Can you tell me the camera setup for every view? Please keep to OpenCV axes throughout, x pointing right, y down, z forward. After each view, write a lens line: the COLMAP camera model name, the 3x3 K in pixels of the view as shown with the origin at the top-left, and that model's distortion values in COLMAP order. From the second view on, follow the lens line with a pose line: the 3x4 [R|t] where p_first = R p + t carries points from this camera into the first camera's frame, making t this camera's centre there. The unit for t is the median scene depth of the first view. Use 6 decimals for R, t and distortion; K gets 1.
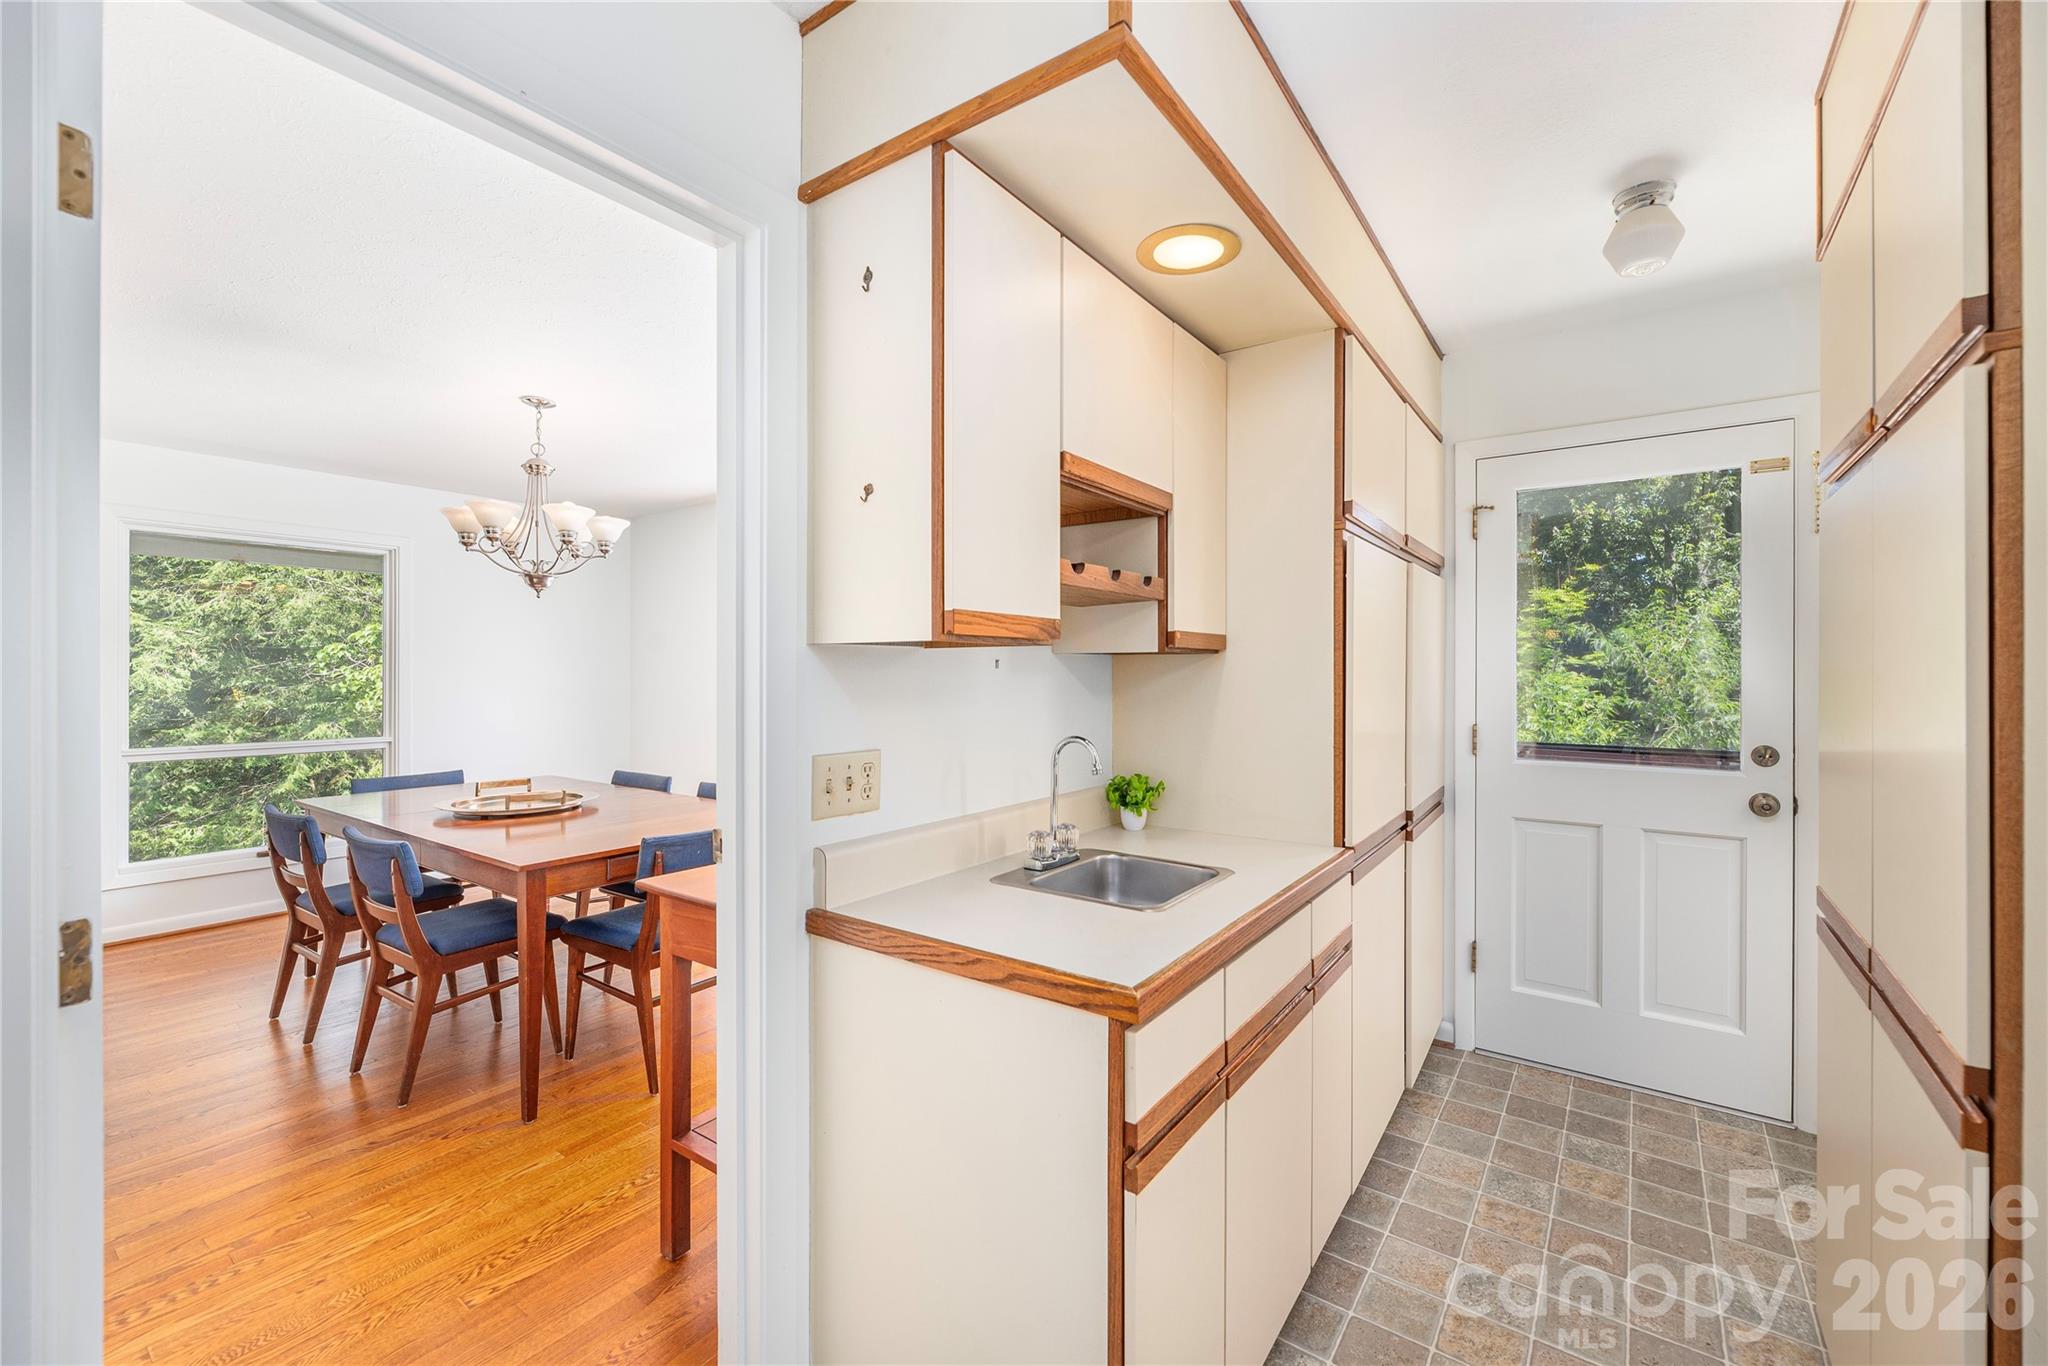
lens RADIAL K [[843.4, 0, 1023.8], [0, 843.4, 675.5], [0, 0, 1]] dist [0.001971, -0.000175]
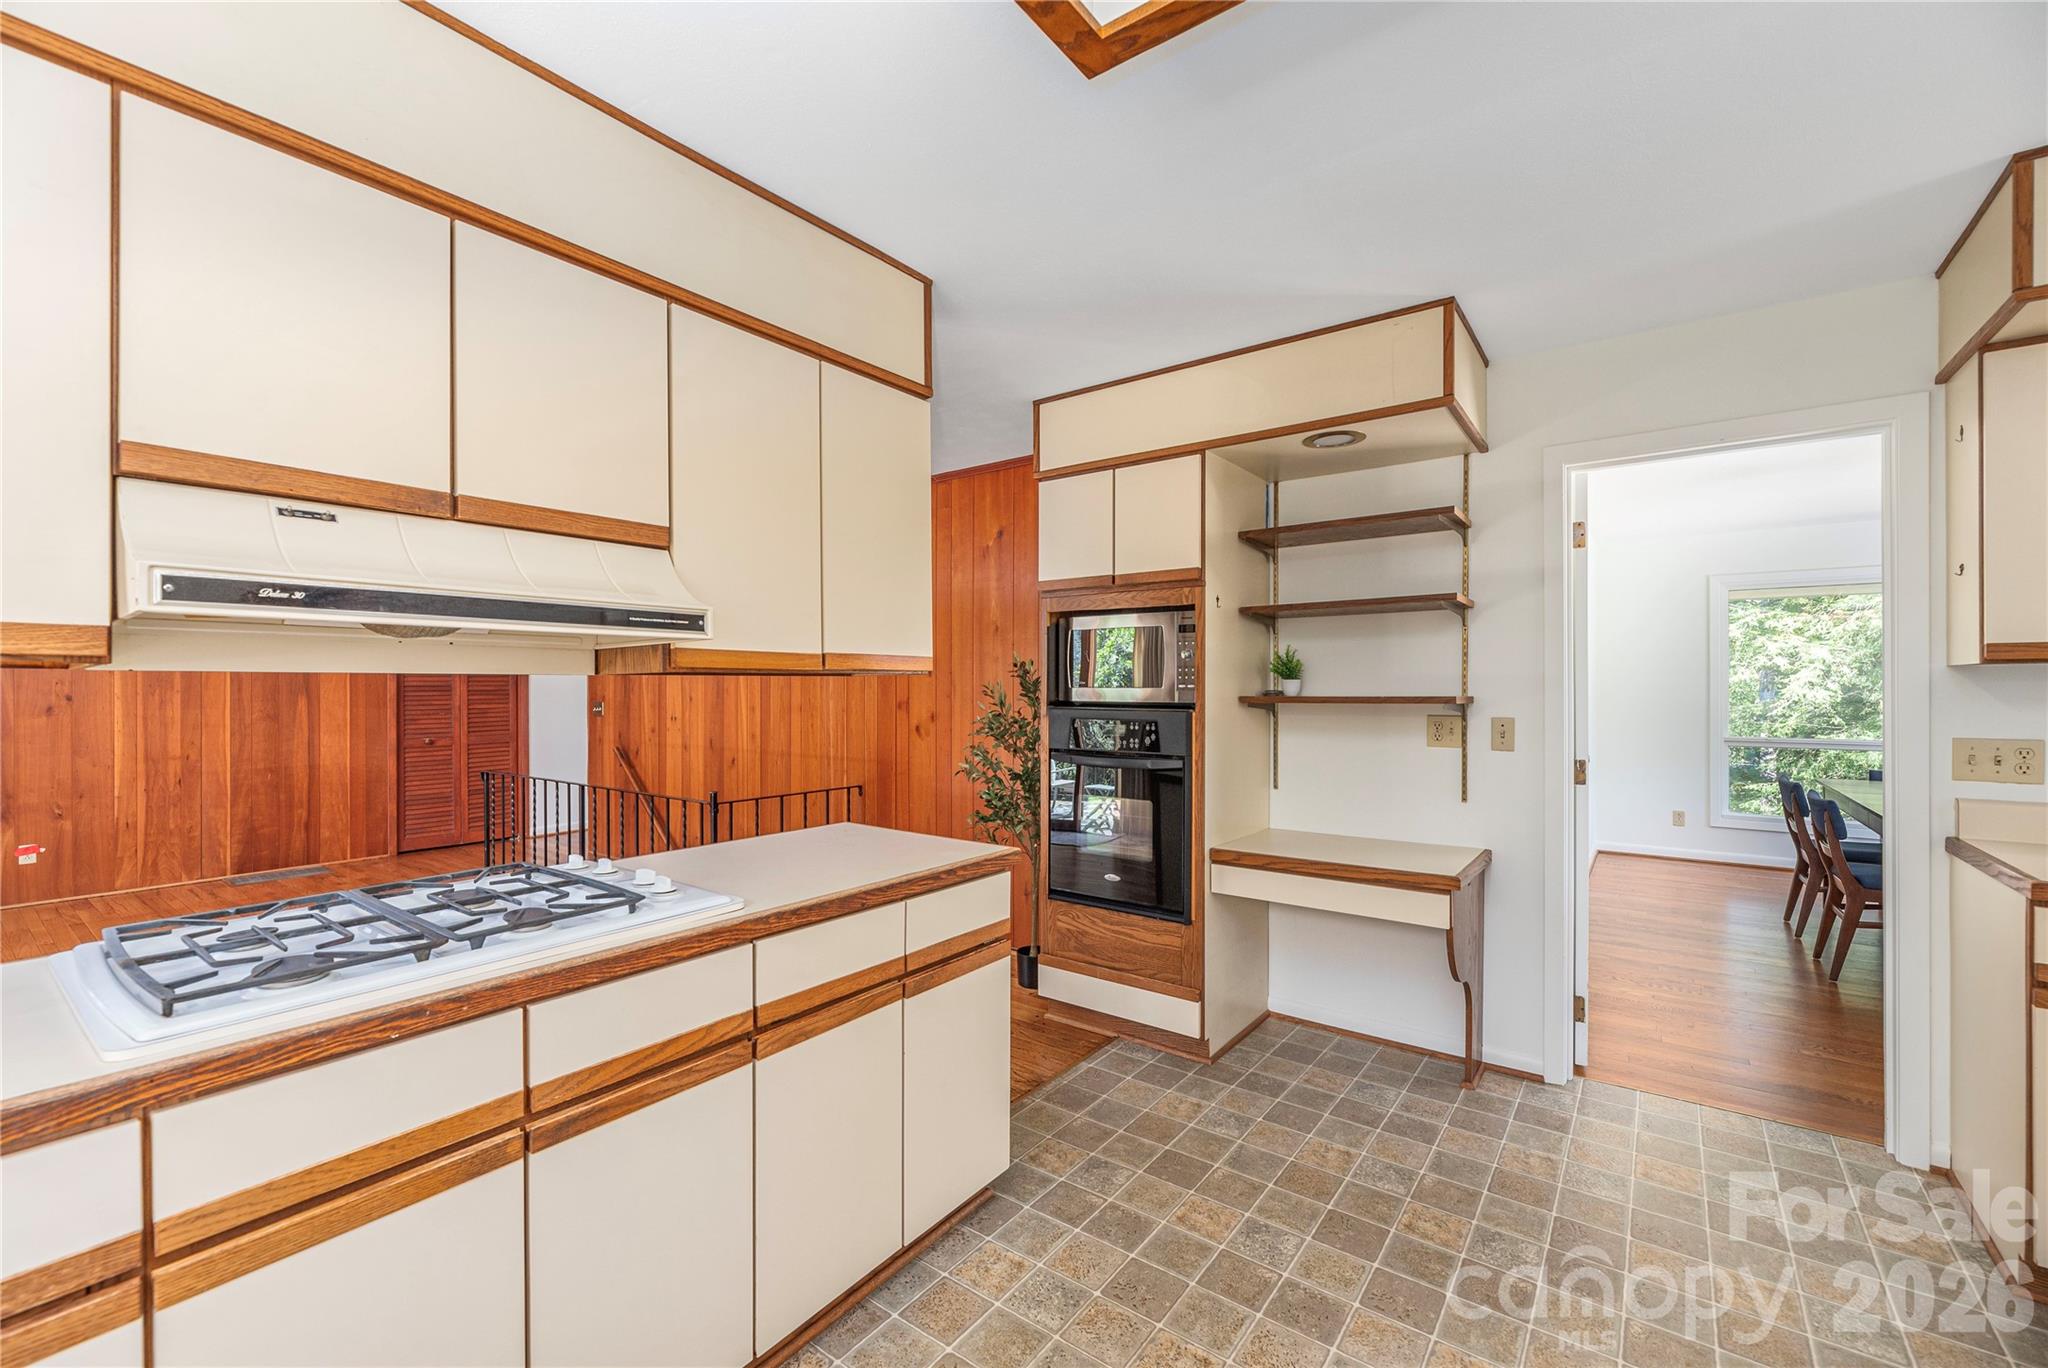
lens RADIAL K [[843.4, 0, 1019.1], [0, 843.4, 686.1], [0, 0, 1]] dist [0.001971, -0.000175]
pose [[-0.015313, -0.001370, -0.999882, 0.268456], [-0.002575, 0.999996, -0.001331, 0.001334], [0.999879, 0.002554, -0.015316, -0.138731]]
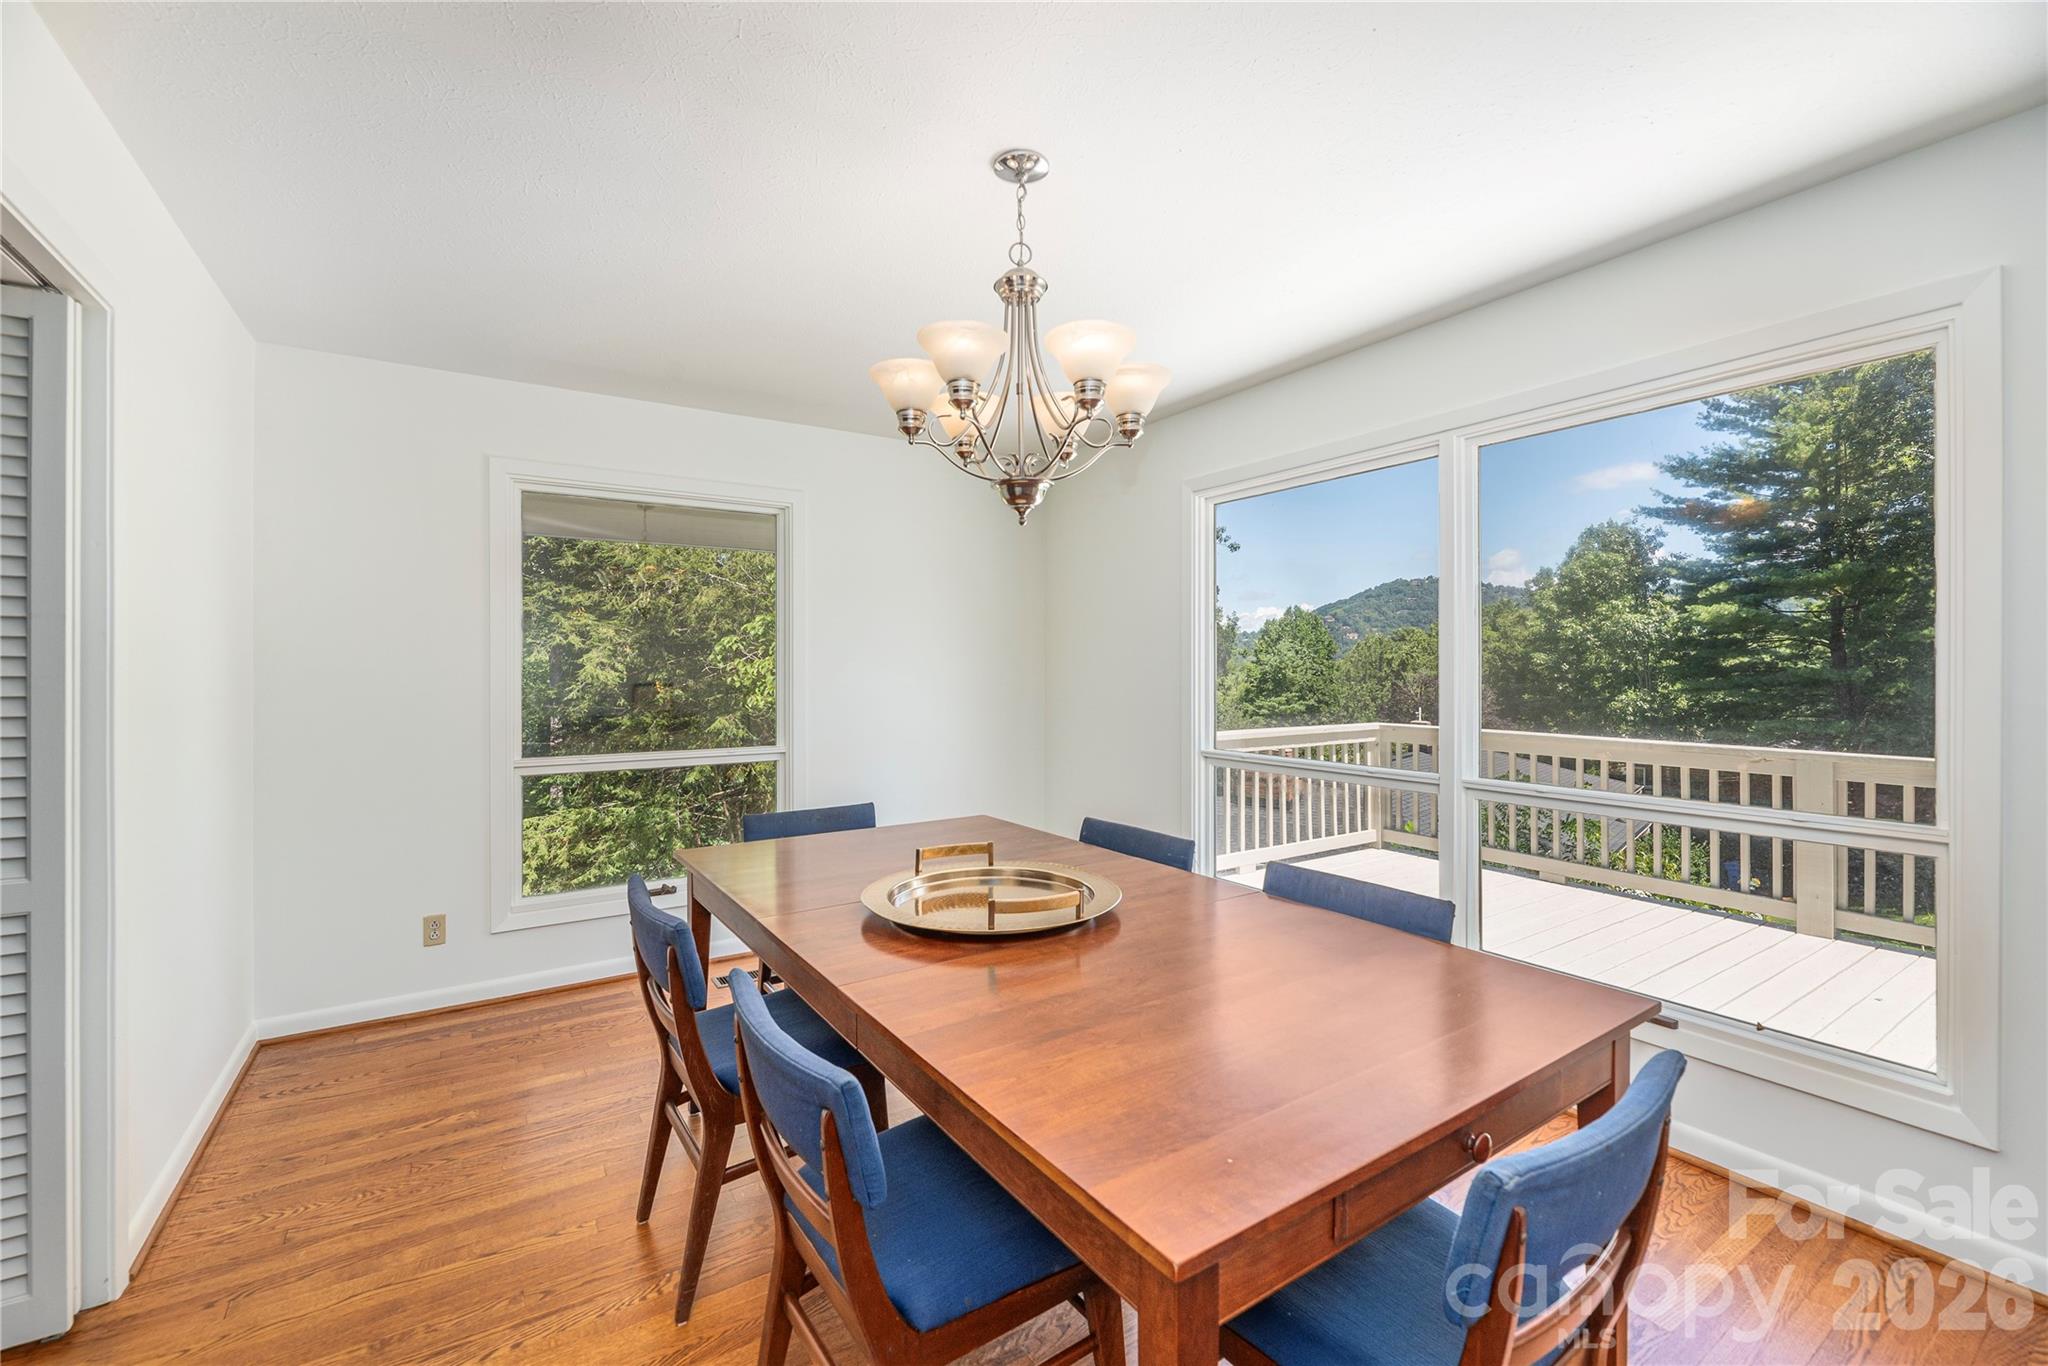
lens RADIAL K [[848.9, 0, 1016.0], [0, 848.9, 667.1], [0, 0, 1]] dist [0.000897, 0.000298]
pose [[0.934745, -0.004765, -0.355288, -0.183665], [0.005004, 0.999987, -0.000247, 0.000069], [0.355285, -0.001547, 0.934757, 0.231856]]
